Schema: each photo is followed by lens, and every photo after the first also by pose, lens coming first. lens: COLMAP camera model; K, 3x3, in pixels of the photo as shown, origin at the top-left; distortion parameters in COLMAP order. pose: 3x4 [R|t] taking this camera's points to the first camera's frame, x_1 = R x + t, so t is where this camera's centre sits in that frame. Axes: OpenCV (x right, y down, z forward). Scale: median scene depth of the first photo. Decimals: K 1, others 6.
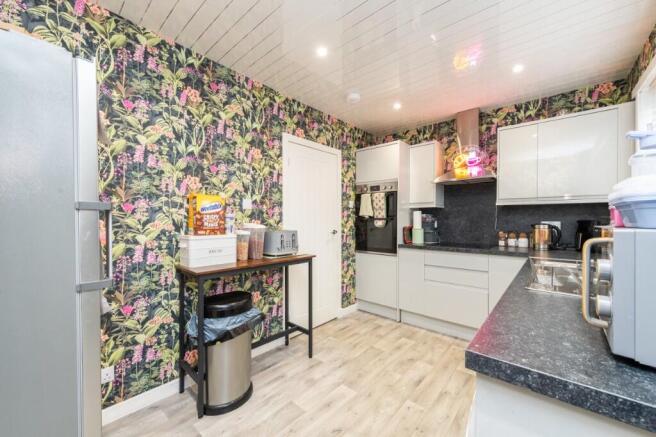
lens RADIAL K [[257.2, 0, 329.2], [0, 257.2, 218.7], [0, 0, 1]] dist [0.008508, -0.000597]
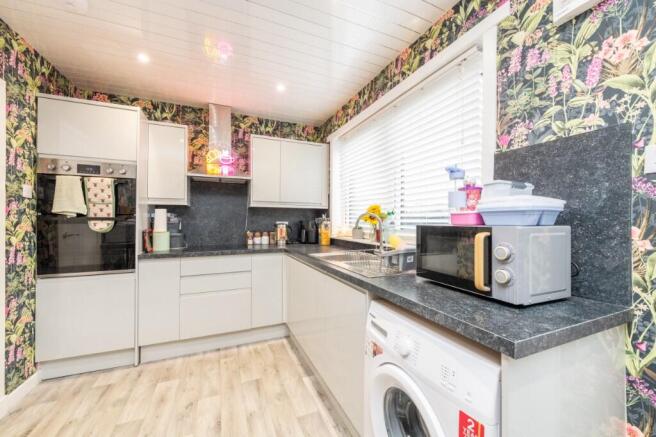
lens RADIAL K [[257.2, 0, 330.5], [0, 257.2, 218.5], [0, 0, 1]] dist [0.008508, -0.000597]
pose [[0.435147, 0.007286, 0.900330, -0.138021], [-0.006815, 0.999965, -0.004798, -0.000215], [-0.900334, -0.004048, 0.435182, 0.215956]]
